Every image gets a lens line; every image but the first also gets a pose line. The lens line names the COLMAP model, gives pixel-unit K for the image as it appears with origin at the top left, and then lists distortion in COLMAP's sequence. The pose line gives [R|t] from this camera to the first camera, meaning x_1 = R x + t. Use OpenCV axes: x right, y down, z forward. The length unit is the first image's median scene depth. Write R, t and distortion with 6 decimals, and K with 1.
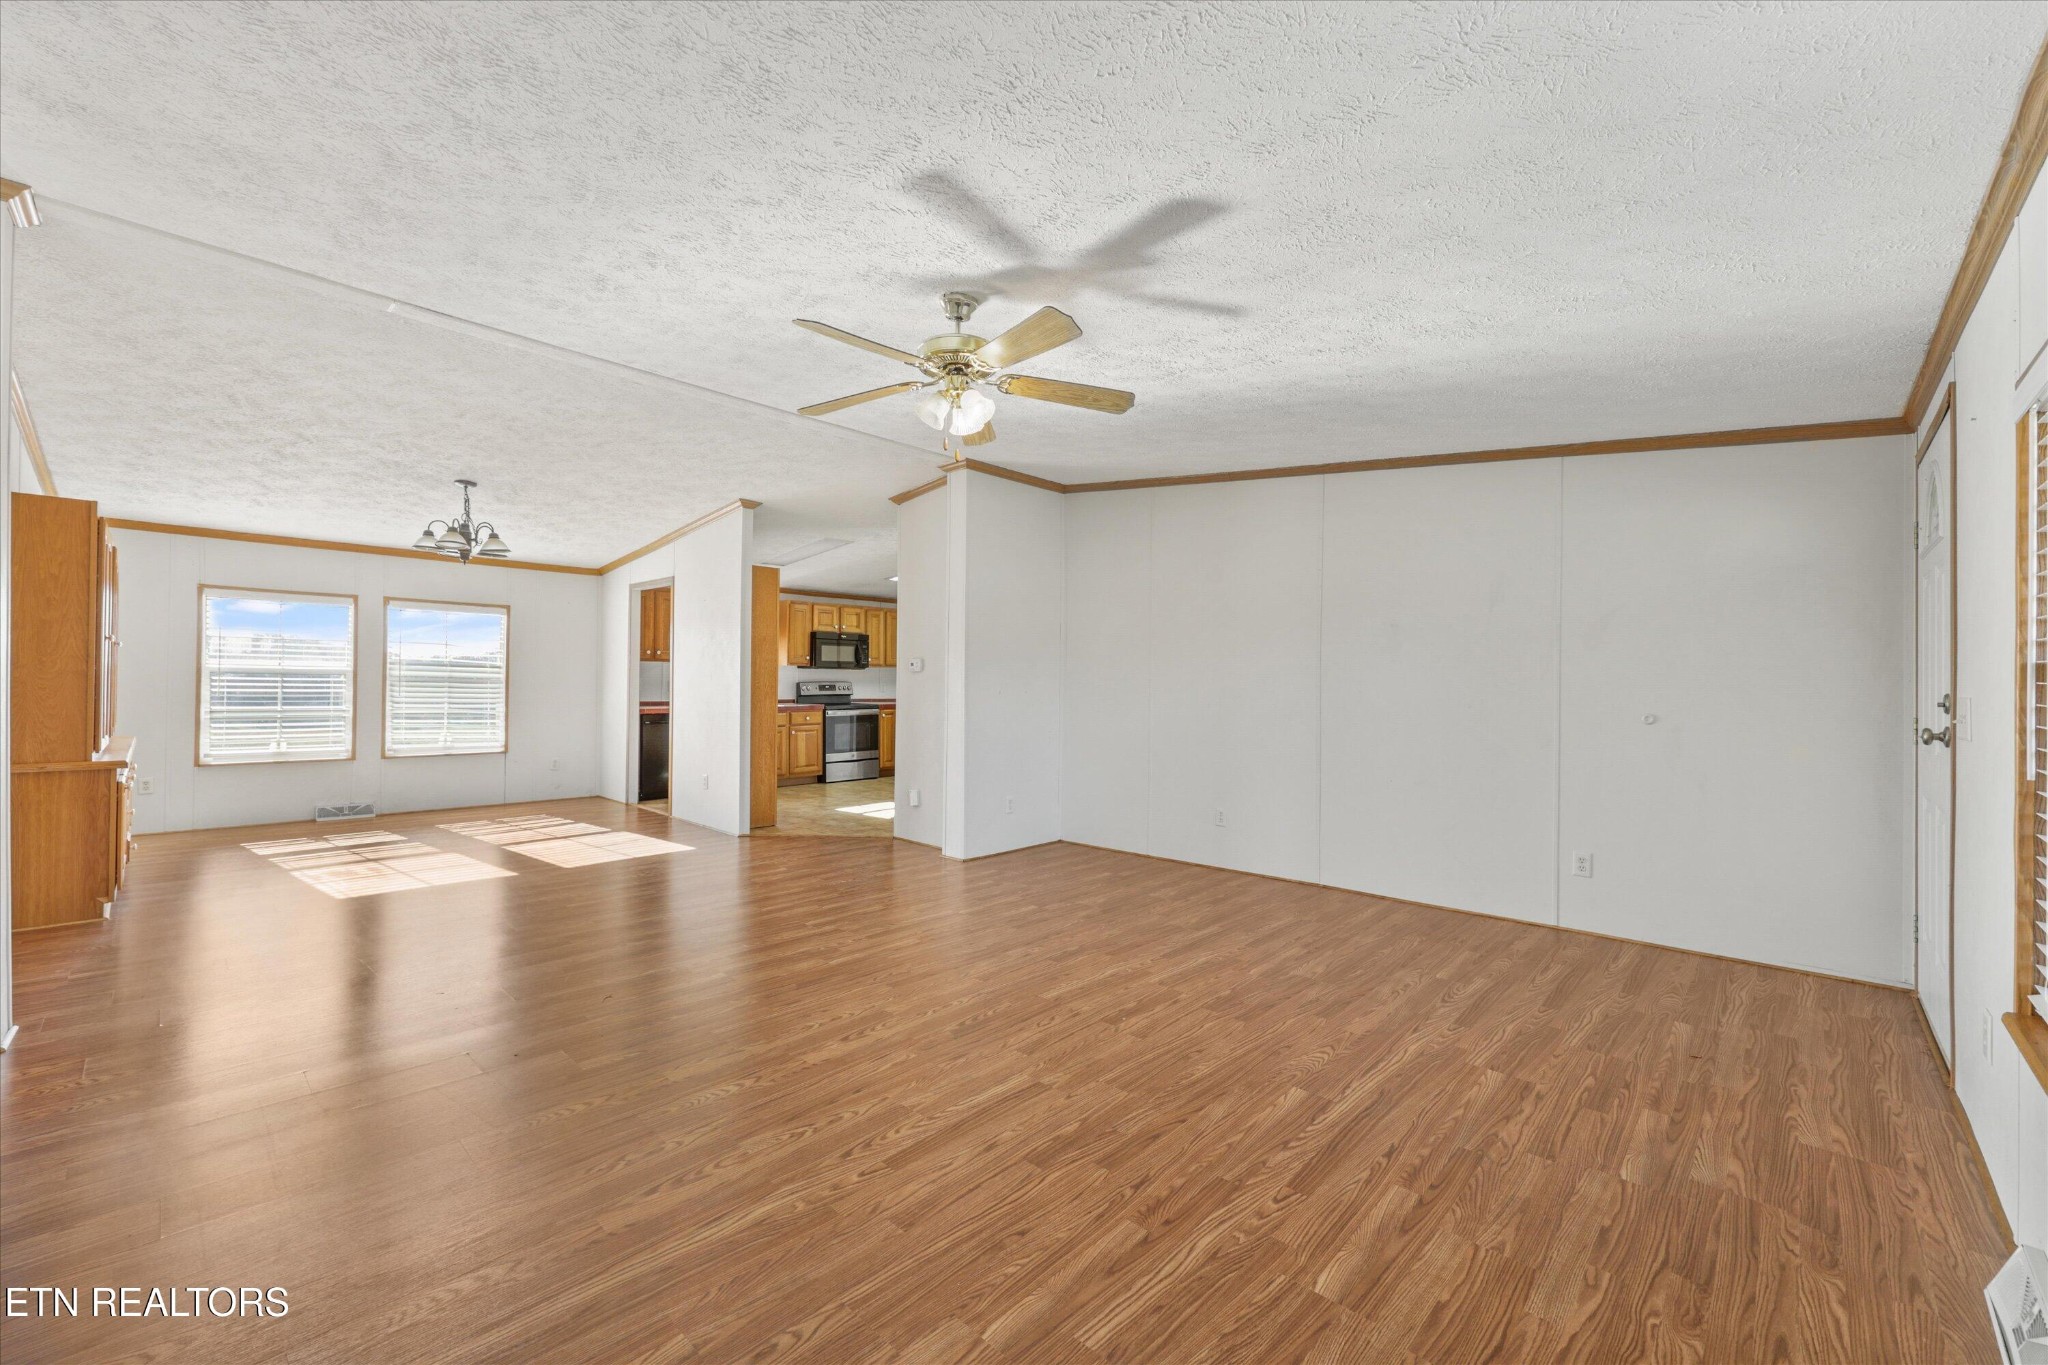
lens RADIAL K [[822.9, 0, 966.2], [0, 822.9, 669.4], [0, 0, 1]] dist [0.000613, -0.000309]
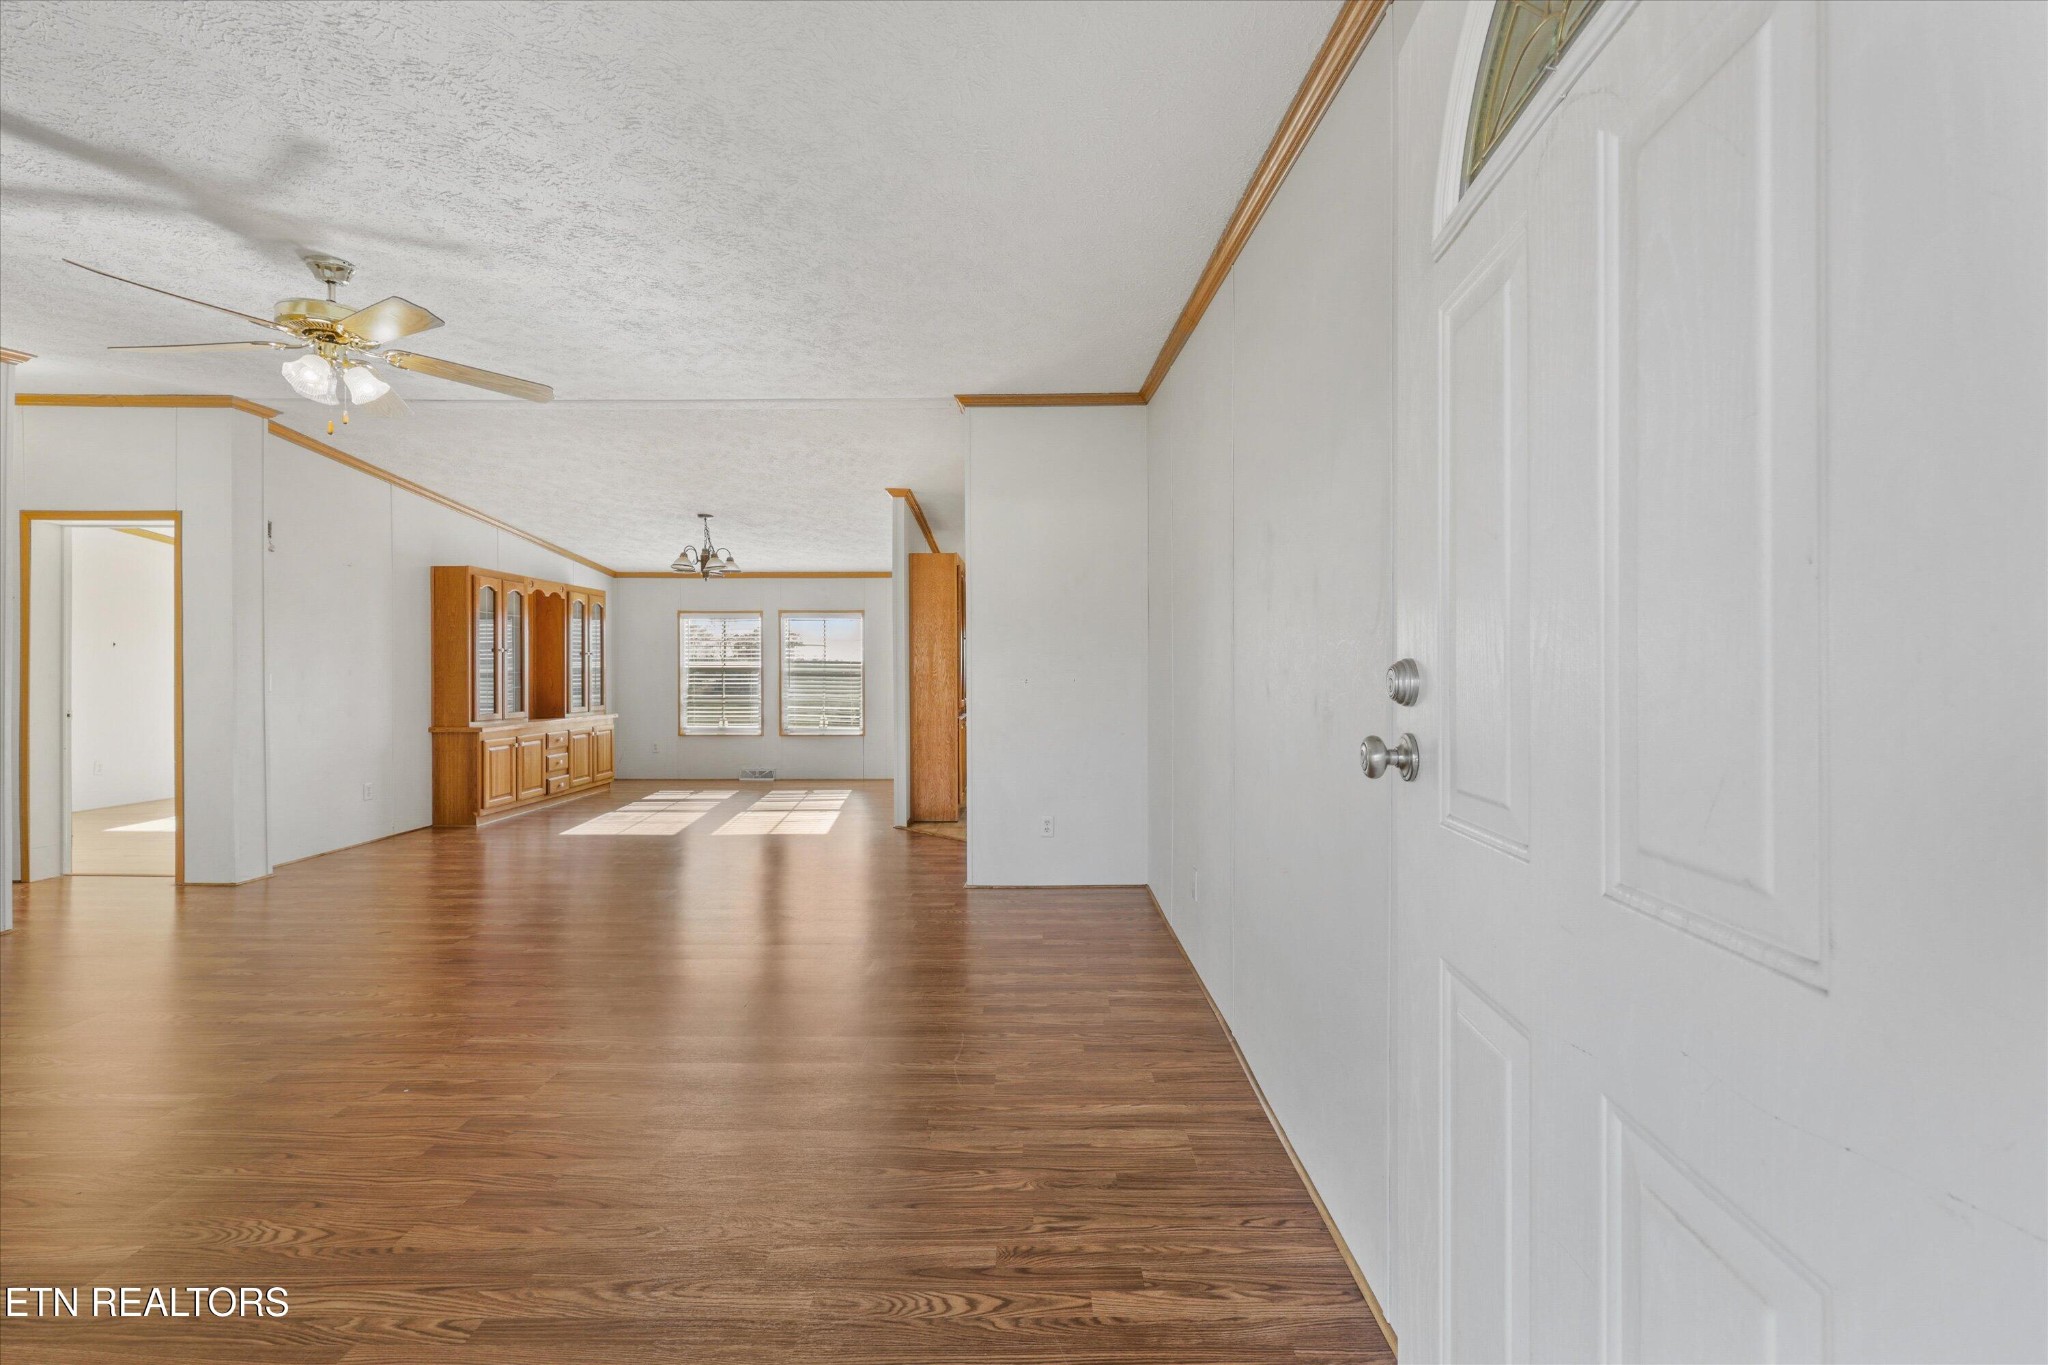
lens RADIAL K [[822.9, 0, 965.0], [0, 822.9, 673.3], [0, 0, 1]] dist [0.000613, -0.000309]
pose [[0.697822, -0.013300, -0.716148, 1.016512], [0.023453, 0.999716, 0.004287, 0.028157], [0.715888, -0.019788, 0.697935, 0.748741]]
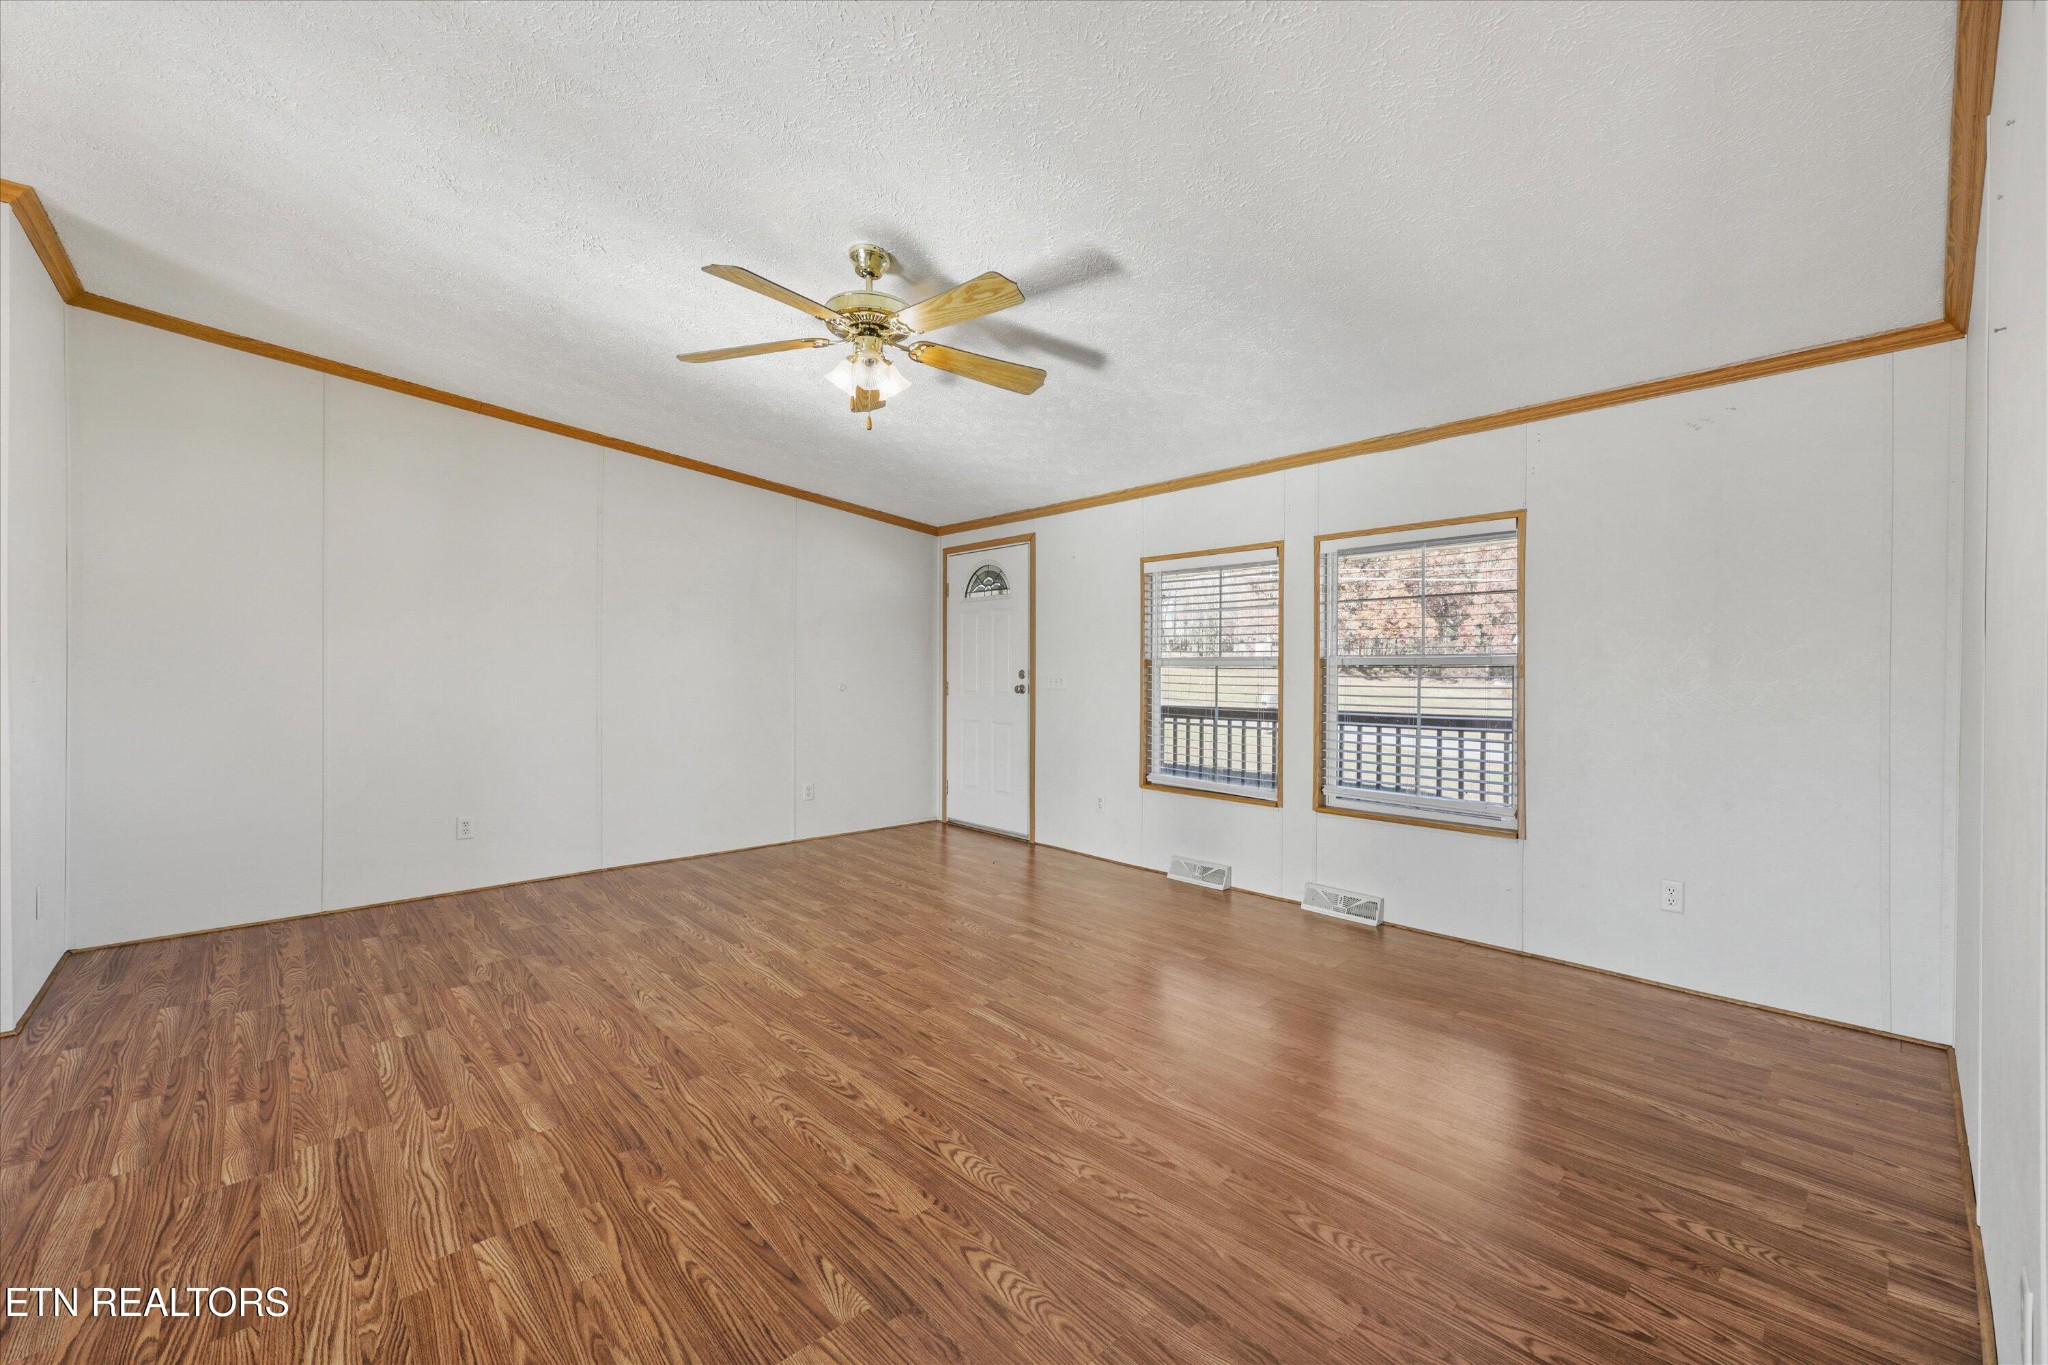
lens RADIAL K [[822.9, 0, 1021.7], [0, 822.9, 676.1], [0, 0, 1]] dist [0.000613, -0.000309]
pose [[0.027912, -0.012622, 0.999531, -0.849552], [-0.027586, 0.999530, 0.013392, -0.006835], [-0.999230, -0.027947, 0.027551, 0.689814]]
